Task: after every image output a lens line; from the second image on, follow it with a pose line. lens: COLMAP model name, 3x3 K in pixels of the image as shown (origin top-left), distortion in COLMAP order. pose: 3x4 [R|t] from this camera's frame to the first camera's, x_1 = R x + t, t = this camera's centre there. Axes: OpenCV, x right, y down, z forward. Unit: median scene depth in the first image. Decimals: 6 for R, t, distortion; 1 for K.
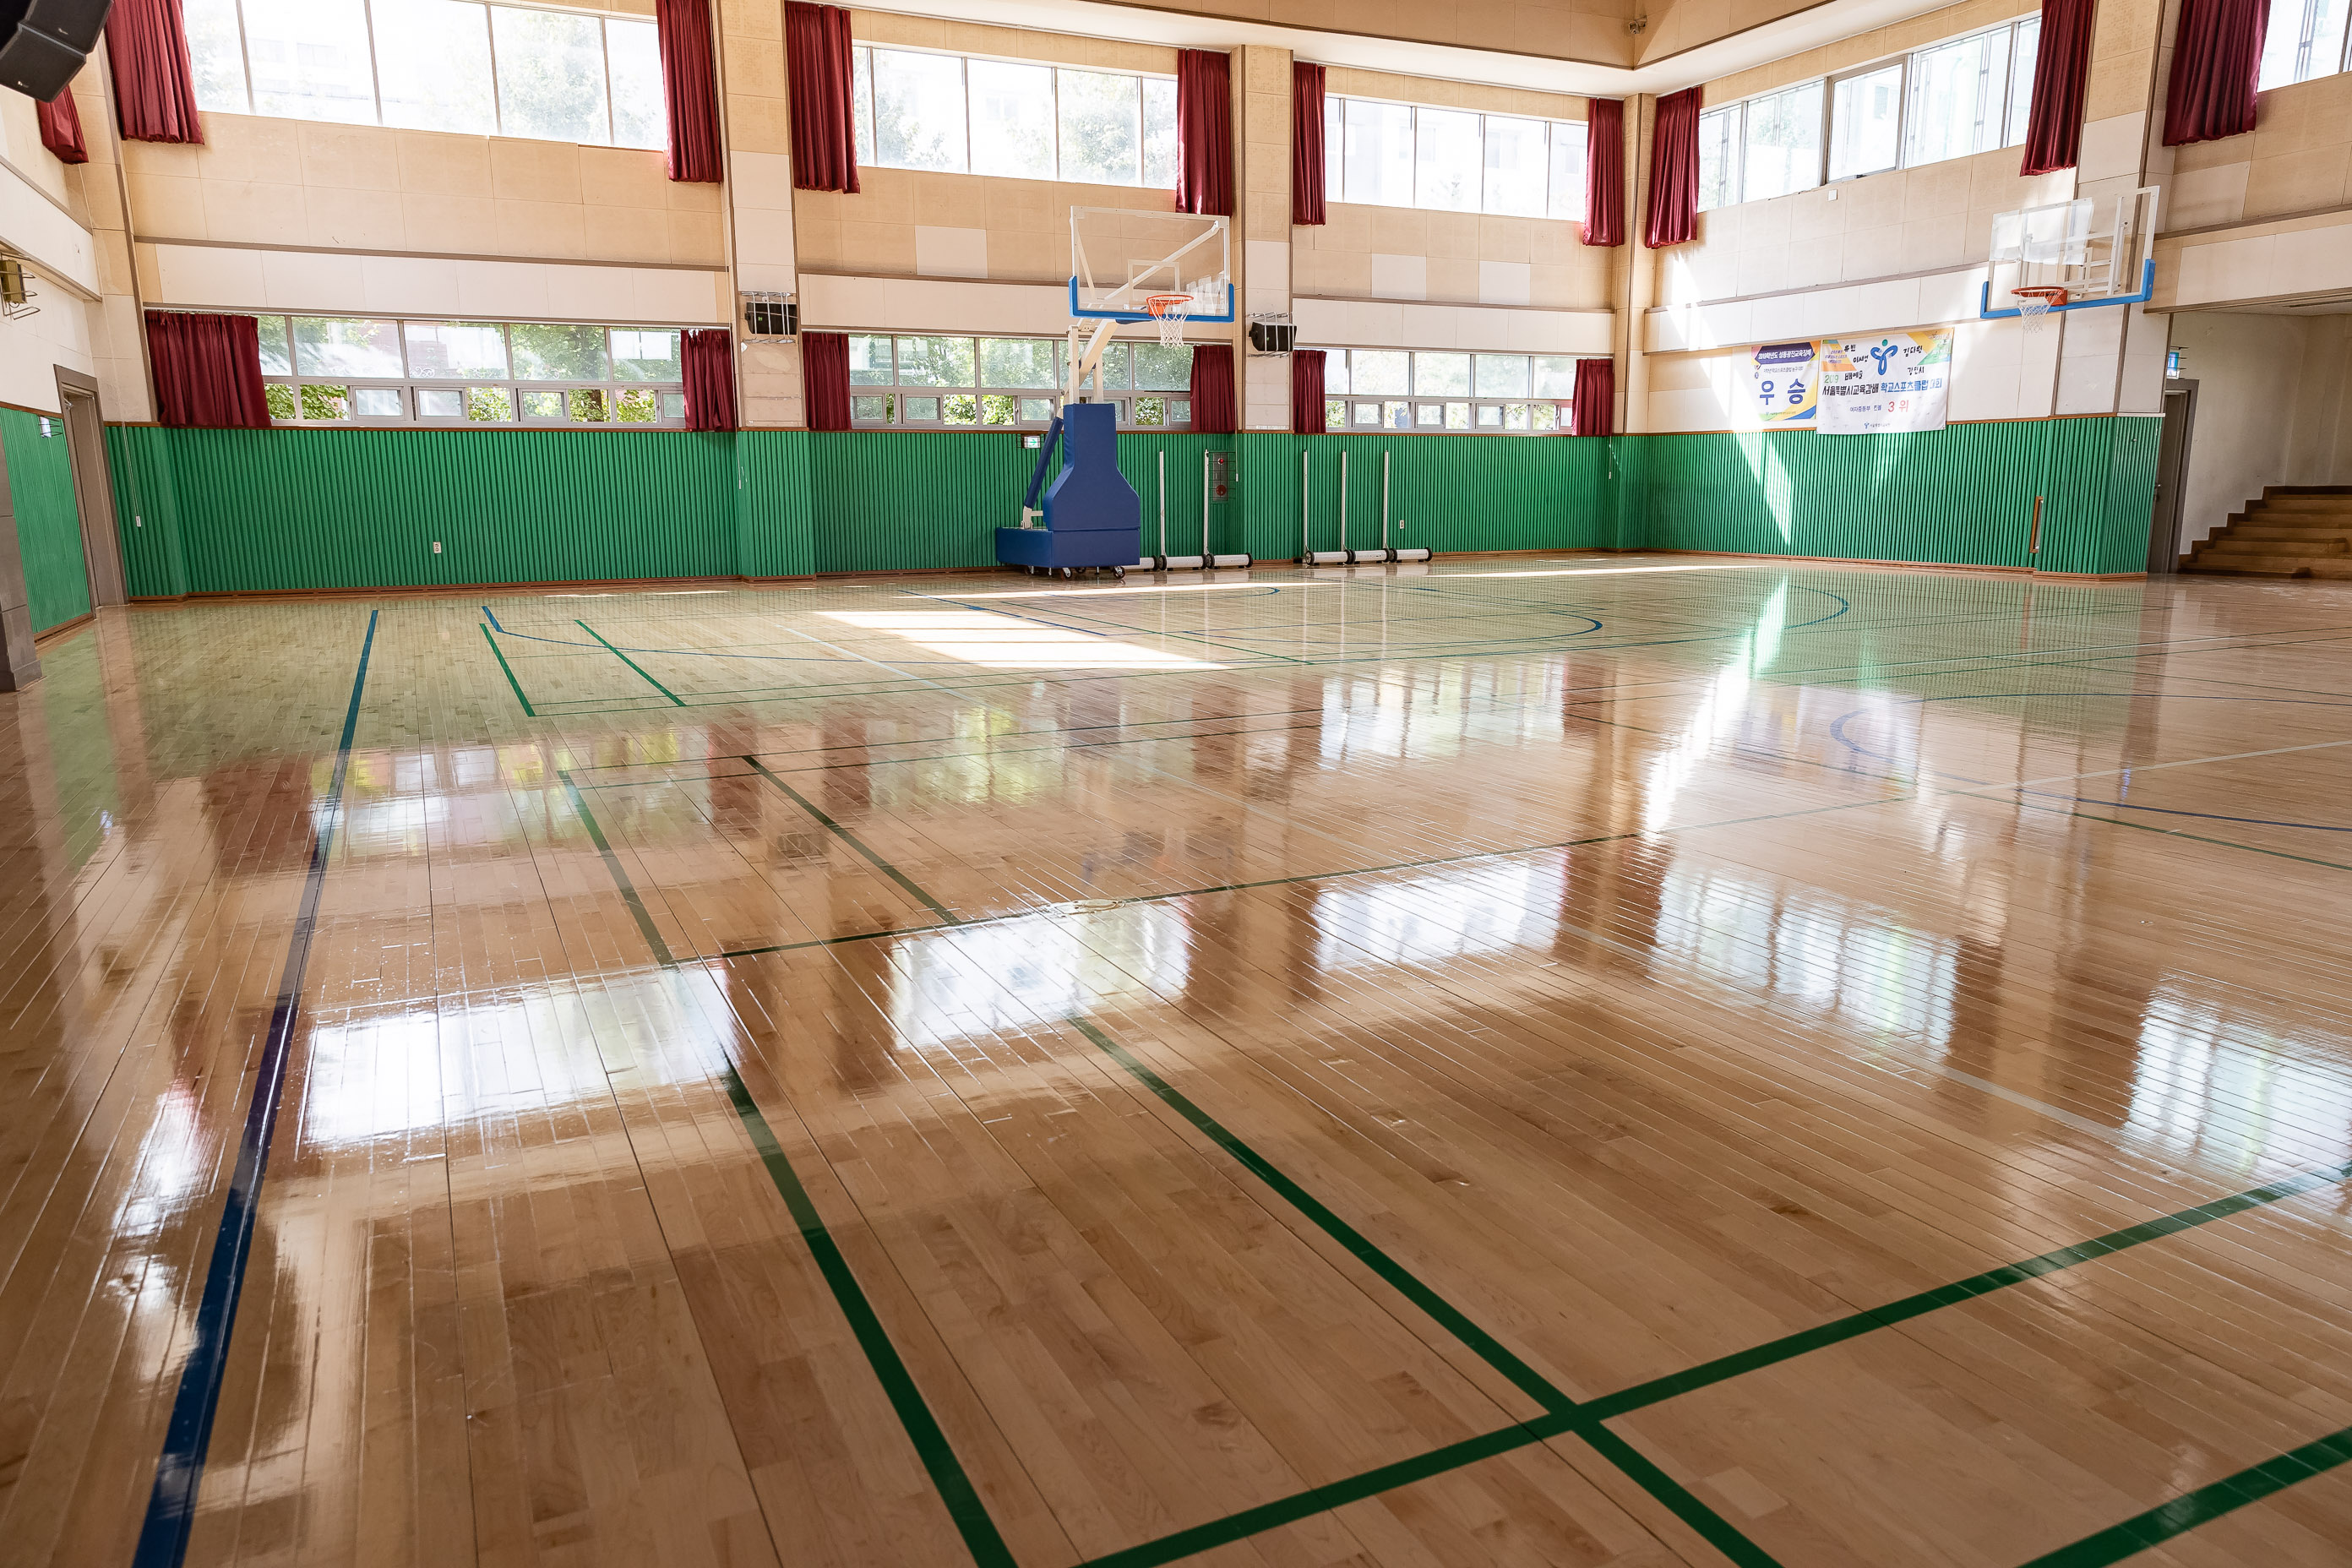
lens RADIAL K [[1606.8, 0, 1179.6], [0, 1606.8, 783.6], [0, 0, 1]] dist [-0.020370, 0.044998]
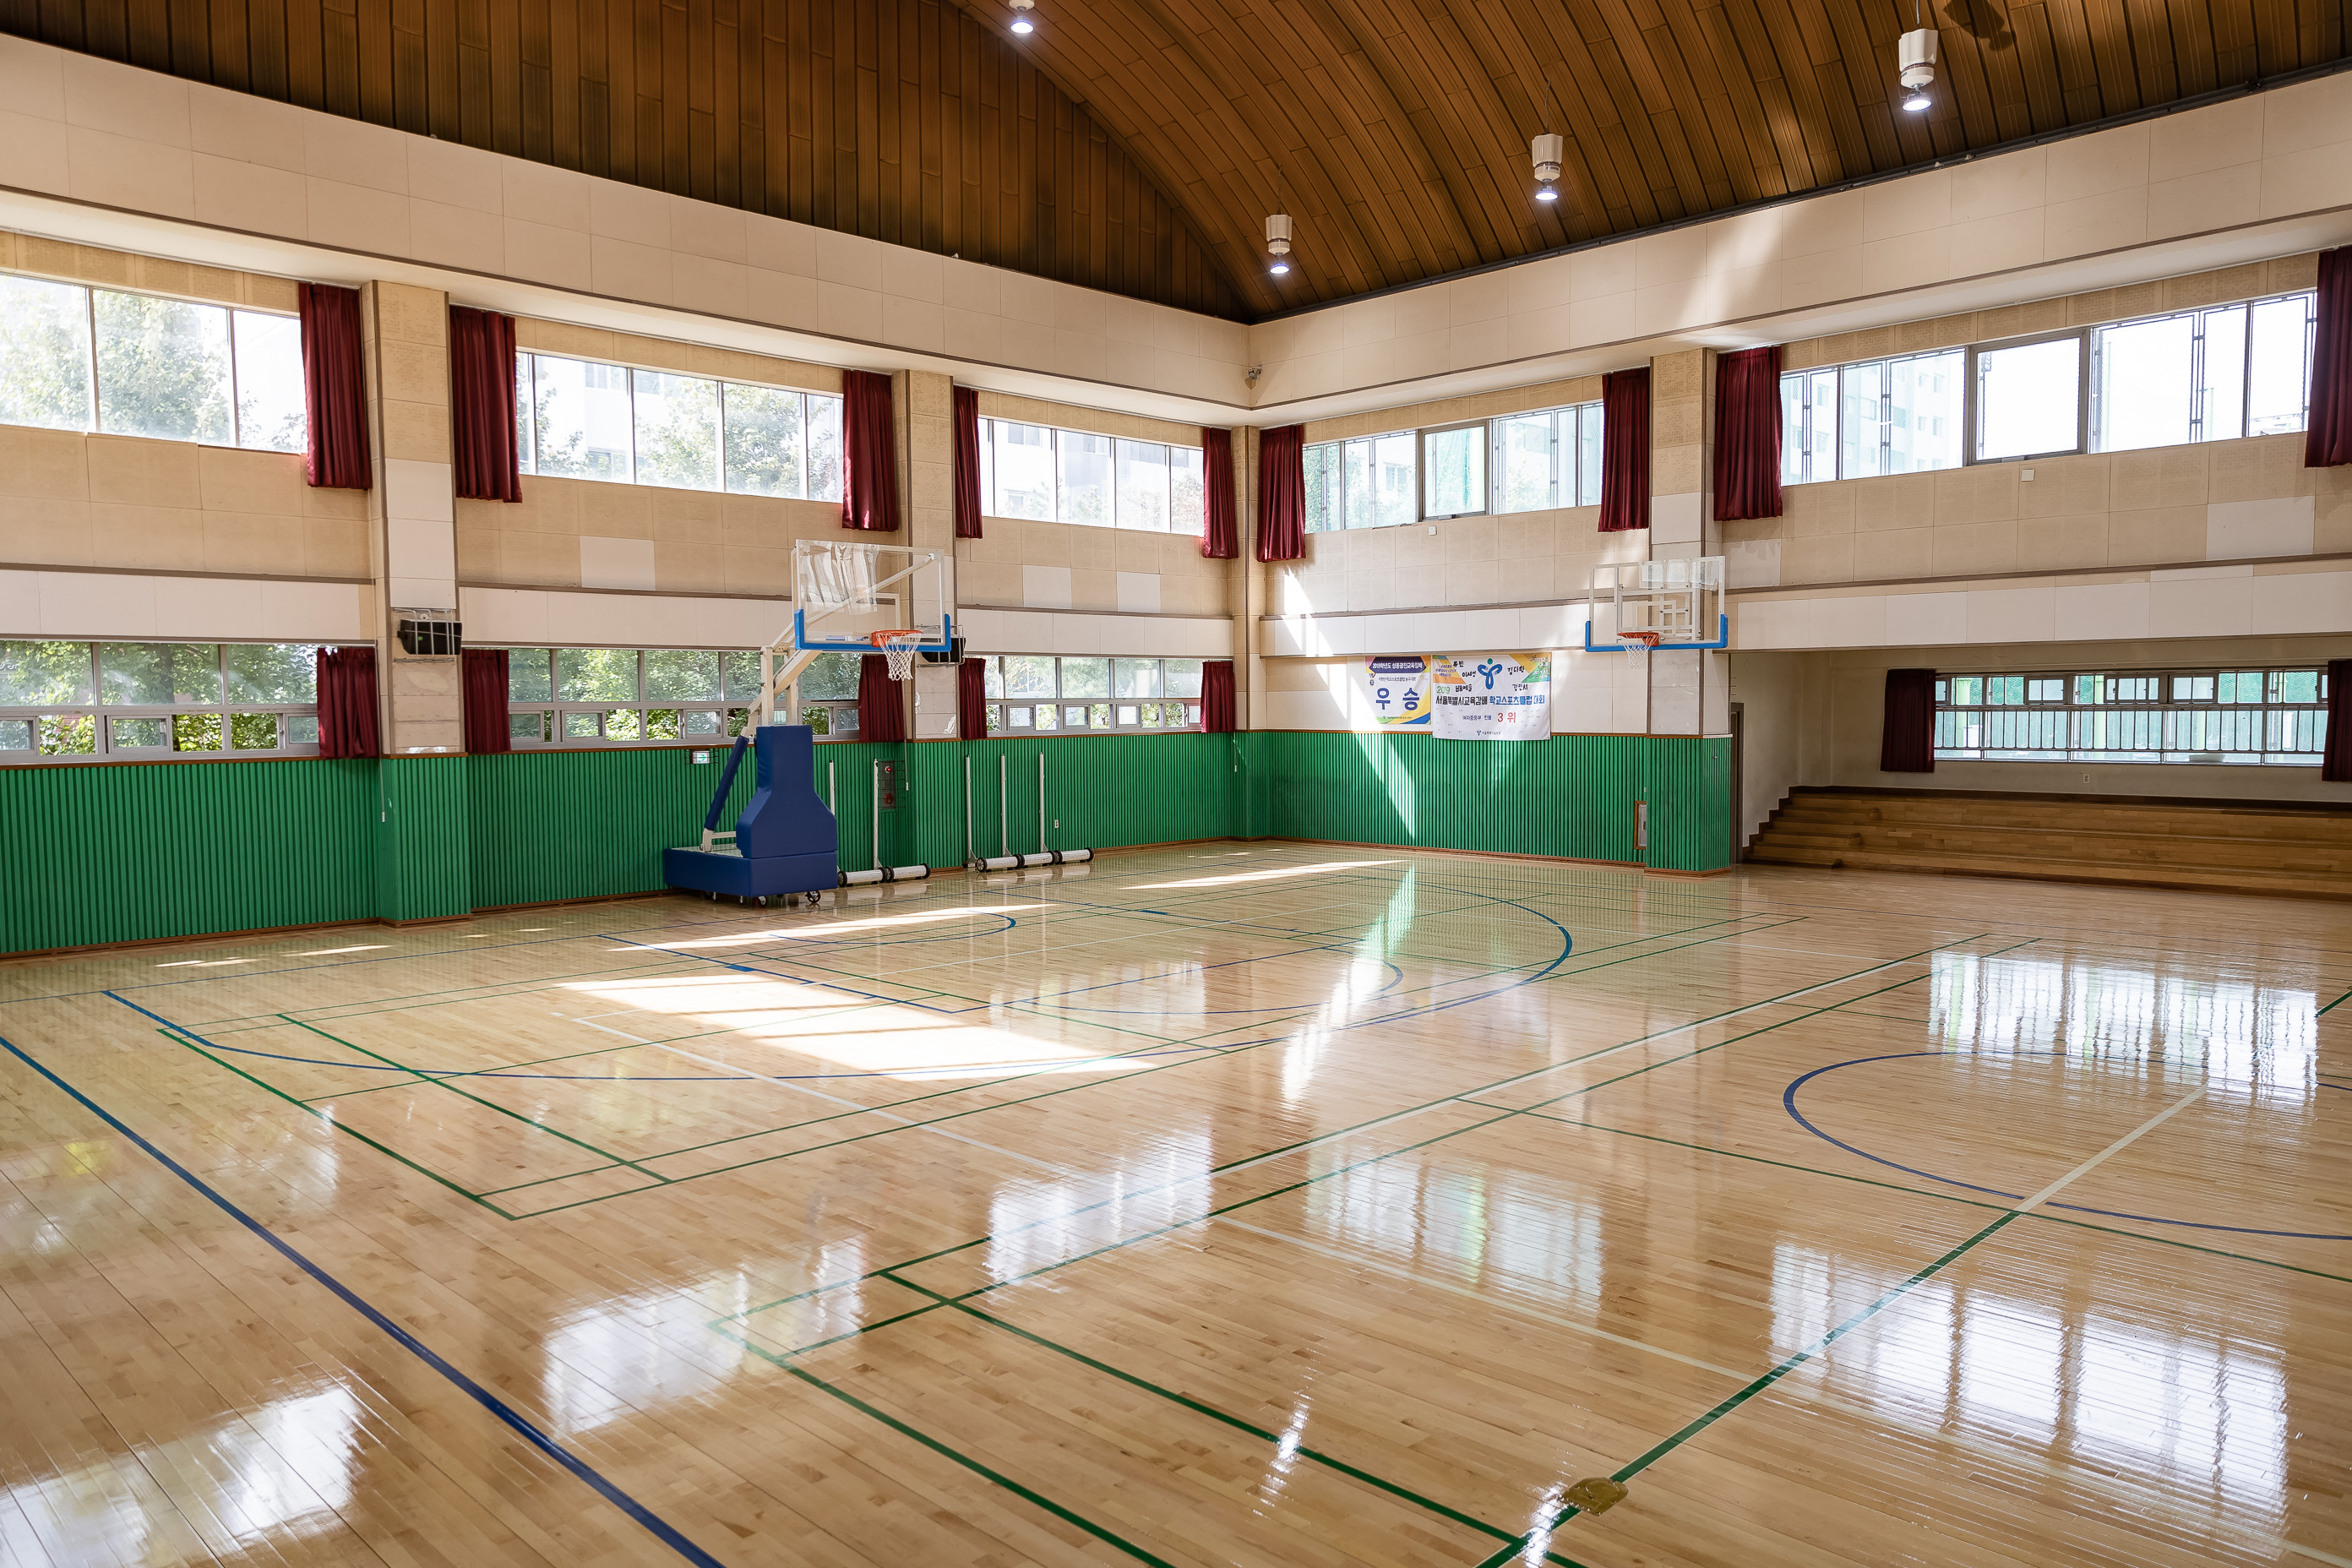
lens RADIAL K [[1606.8, 0, 1180.9], [0, 1606.8, 787.7], [0, 0, 1]] dist [-0.020370, 0.044998]
pose [[0.945574, -0.017722, 0.324925, -0.132172], [0.061827, 0.990112, -0.125922, -0.058190], [-0.319480, 0.139158, 0.937319, 0.024469]]
